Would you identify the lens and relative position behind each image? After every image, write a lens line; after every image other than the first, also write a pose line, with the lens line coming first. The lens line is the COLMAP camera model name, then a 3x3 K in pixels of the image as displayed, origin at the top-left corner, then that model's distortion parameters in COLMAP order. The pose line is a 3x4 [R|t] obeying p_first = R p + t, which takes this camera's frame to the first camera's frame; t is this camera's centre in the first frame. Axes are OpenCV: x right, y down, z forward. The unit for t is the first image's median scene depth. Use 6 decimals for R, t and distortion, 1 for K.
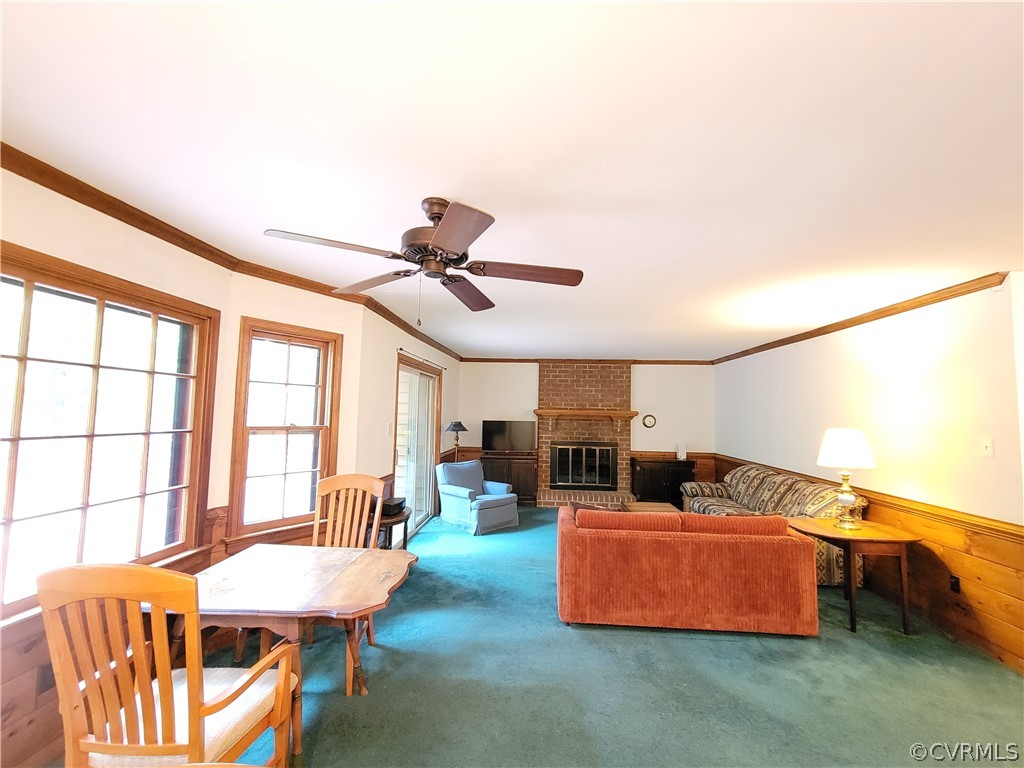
lens RADIAL K [[432.9, 0, 522.7], [0, 432.9, 381.7], [0, 0, 1]] dist [-0.003551, -0.000491]
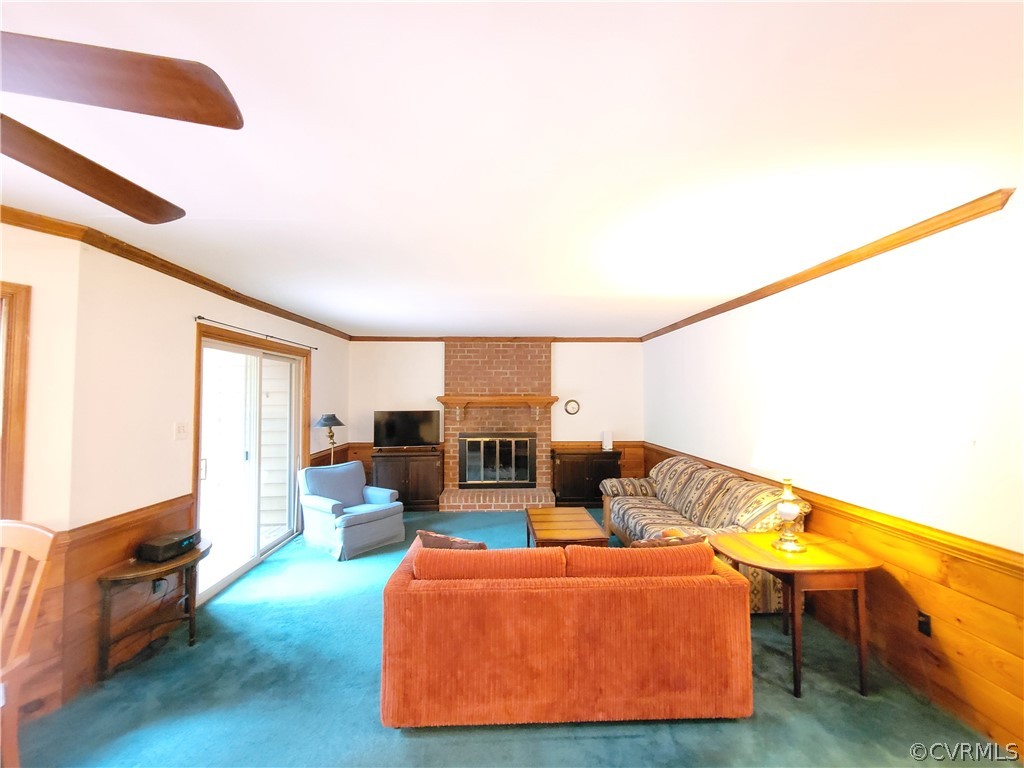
lens RADIAL K [[432.9, 0, 522.7], [0, 432.9, 381.7], [0, 0, 1]] dist [-0.003551, -0.000491]
pose [[0.993467, -0.017347, 0.112789, 0.180501], [0.013203, 0.999214, 0.037381, 0.011085], [-0.113349, -0.035648, 0.992916, 0.269875]]
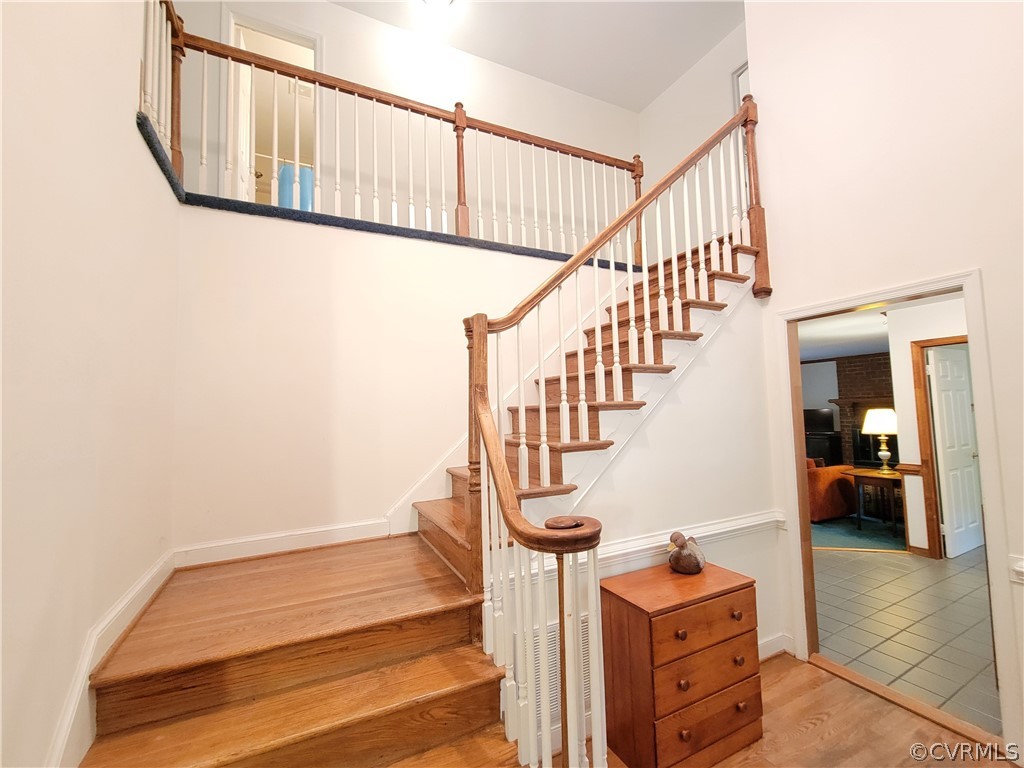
lens RADIAL K [[432.9, 0, 522.7], [0, 432.9, 381.7], [0, 0, 1]] dist [-0.003551, -0.000491]
pose [[0.515334, -0.090613, -0.852185, 1.182018], [0.105335, 0.993552, -0.041946, -0.051560], [0.850491, -0.068149, 0.521556, -0.726312]]
